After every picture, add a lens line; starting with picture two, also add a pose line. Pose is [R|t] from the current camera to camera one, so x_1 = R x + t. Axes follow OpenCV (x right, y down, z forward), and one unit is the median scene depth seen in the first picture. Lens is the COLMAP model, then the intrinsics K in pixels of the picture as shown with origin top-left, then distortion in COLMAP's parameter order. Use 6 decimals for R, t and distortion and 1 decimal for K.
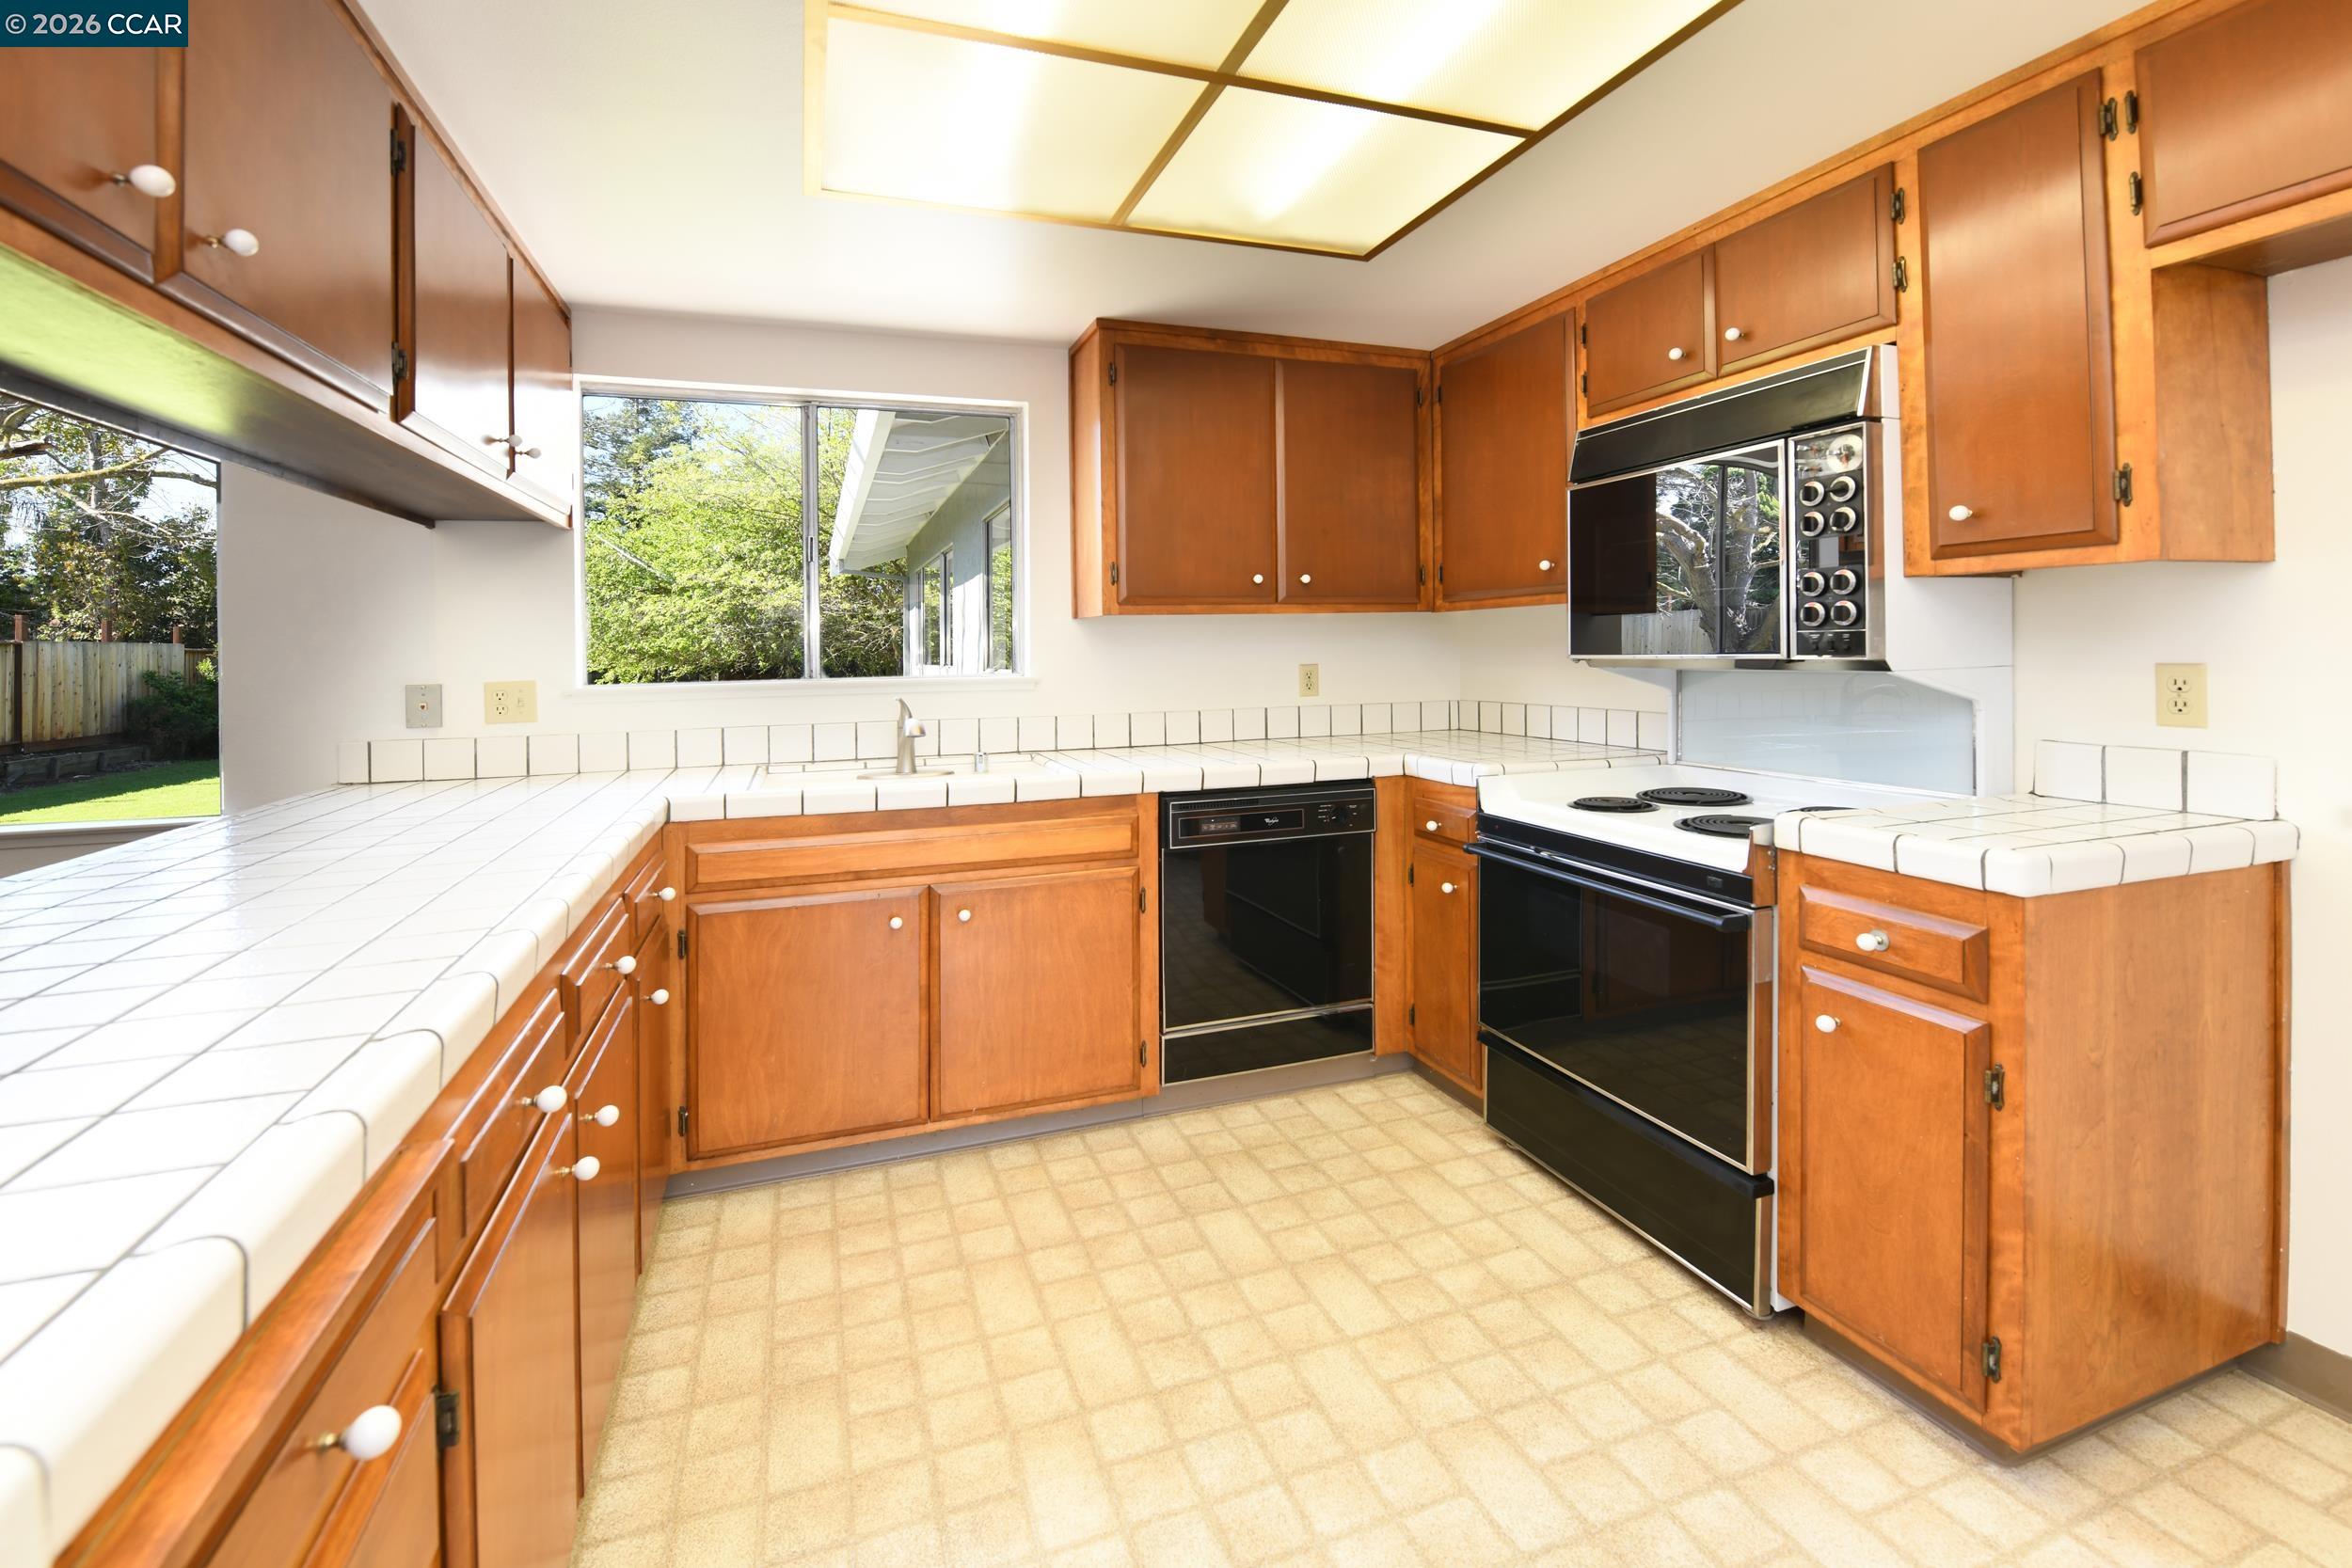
lens RADIAL K [[1013.9, 0, 1194.9], [0, 1013.9, 675.3], [0, 0, 1]] dist [-0.013682, -0.001750]
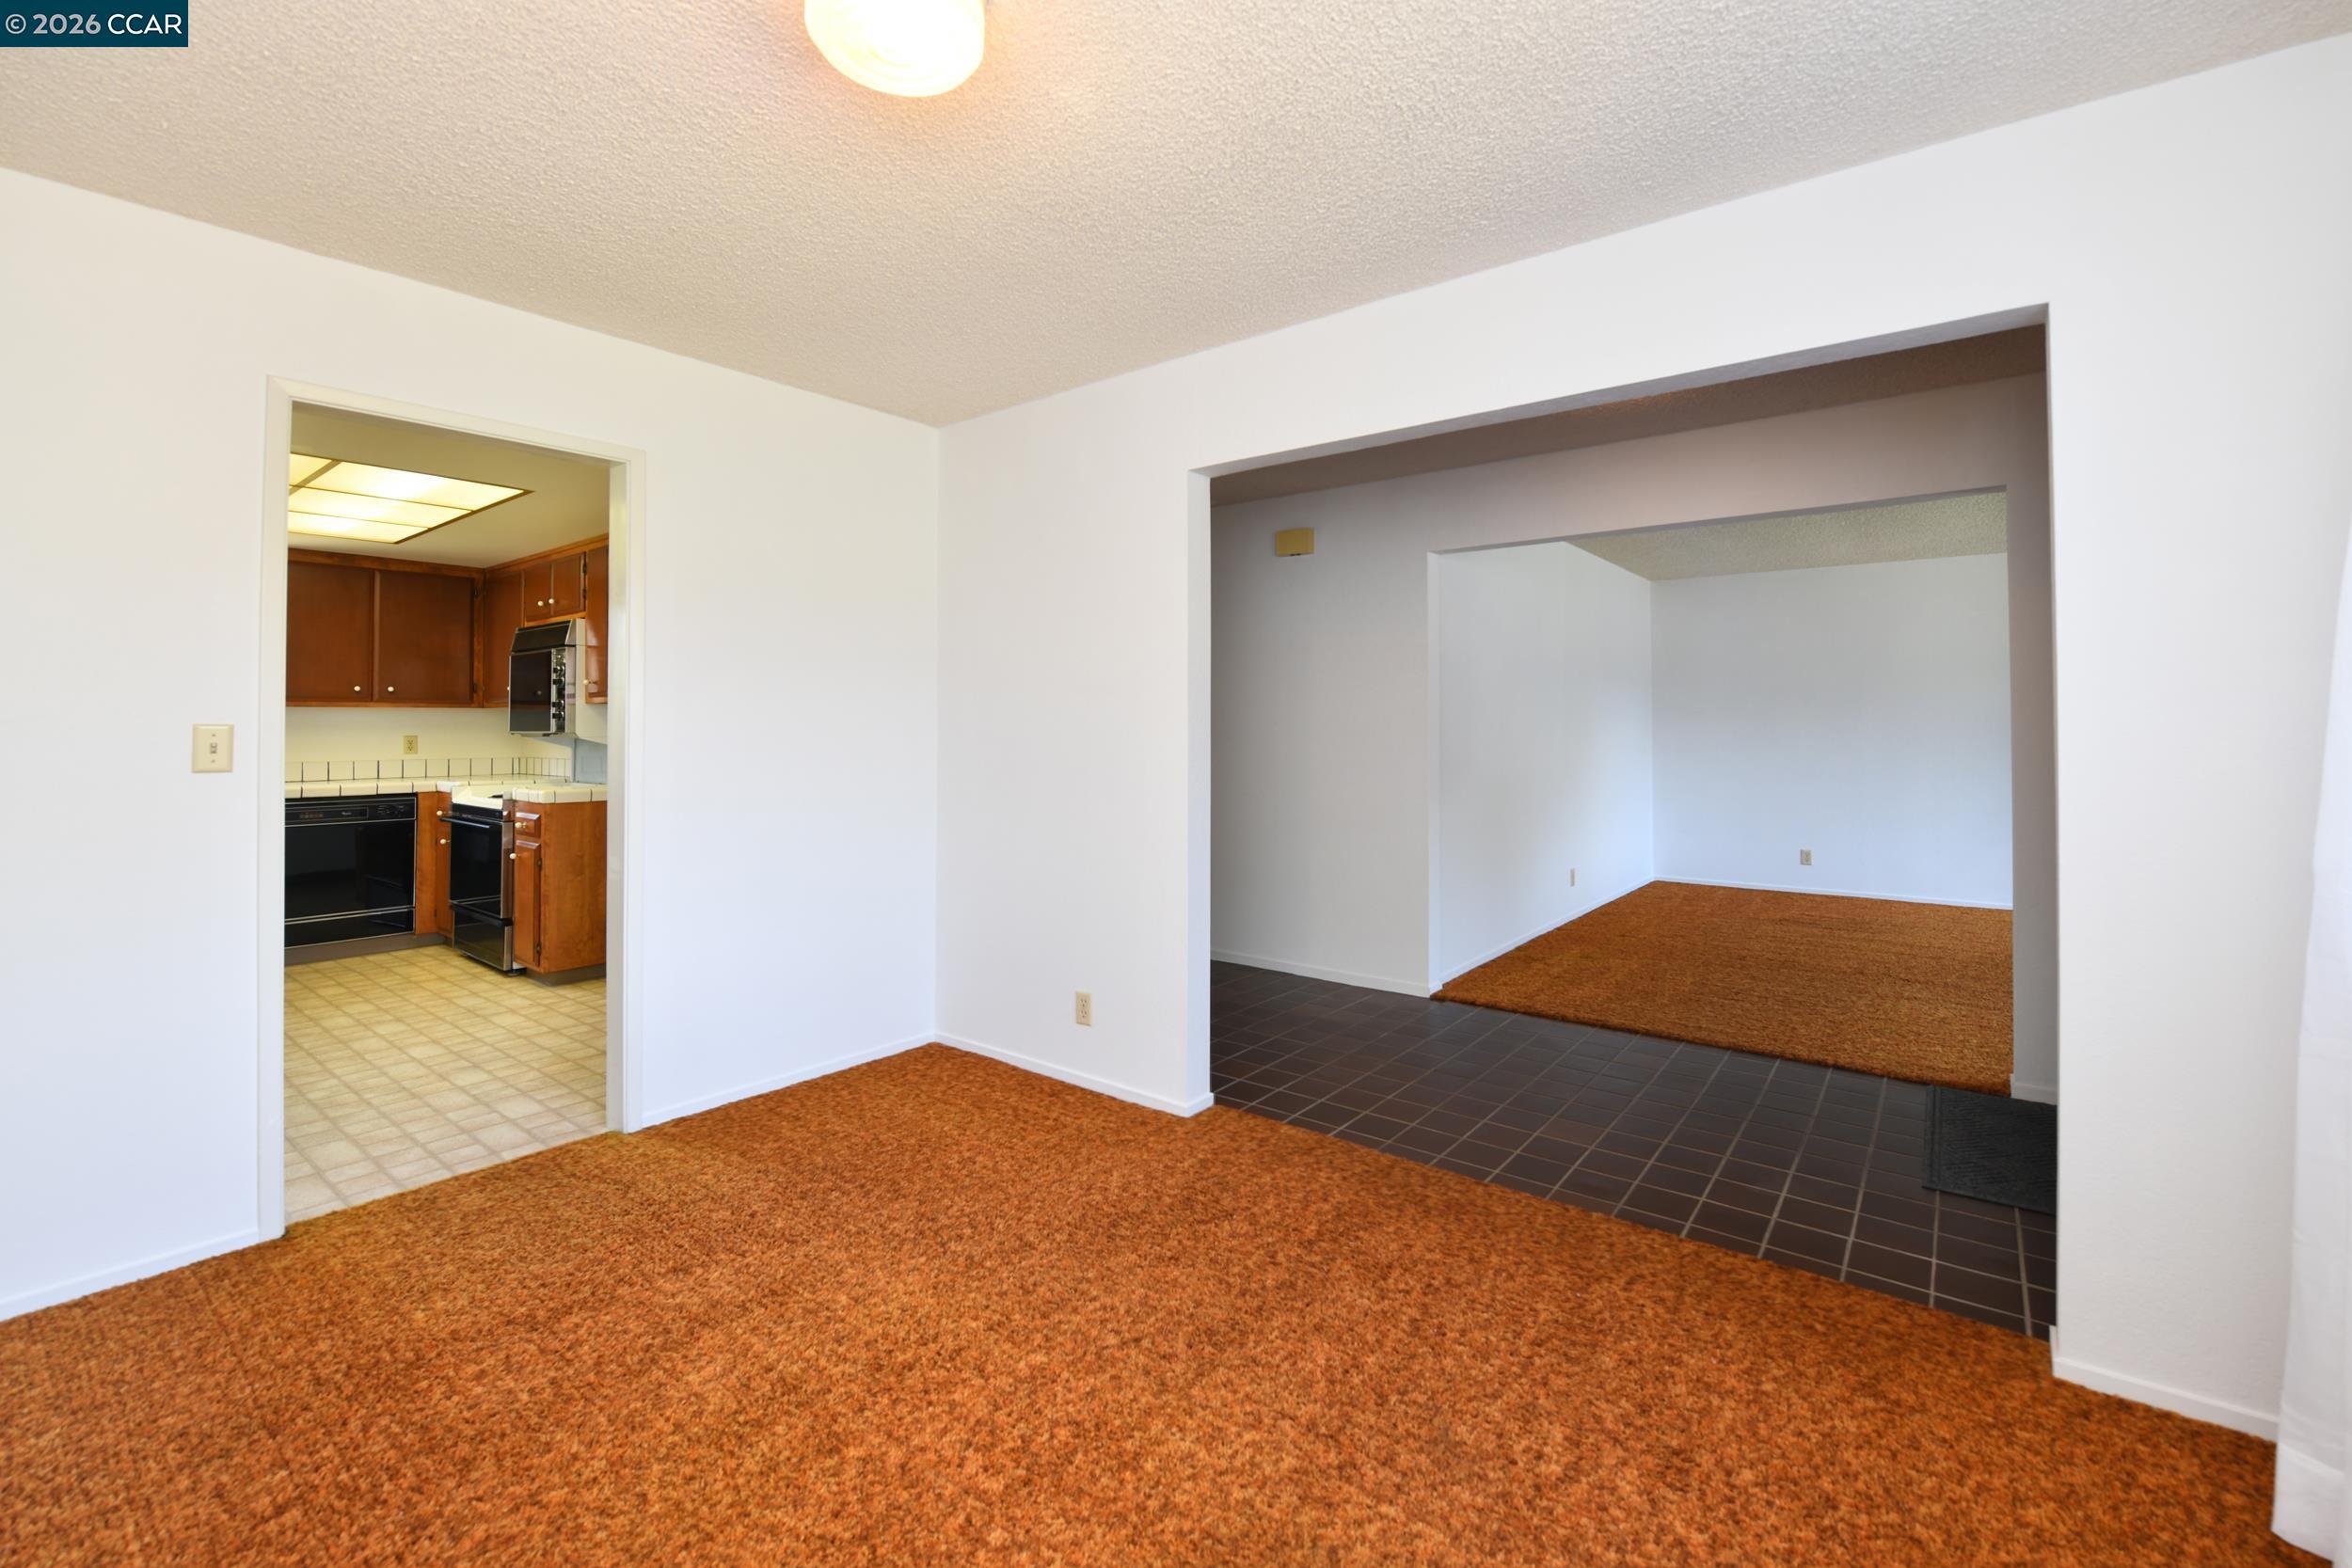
lens RADIAL K [[1013.9, 0, 1160.5], [0, 1013.9, 731.0], [0, 0, 1]] dist [-0.013682, -0.001750]
pose [[0.858316, 0.022013, 0.512649, 0.446379], [-0.007405, 0.999507, -0.030521, 0.033221], [-0.513068, 0.022401, 0.858056, -1.540911]]
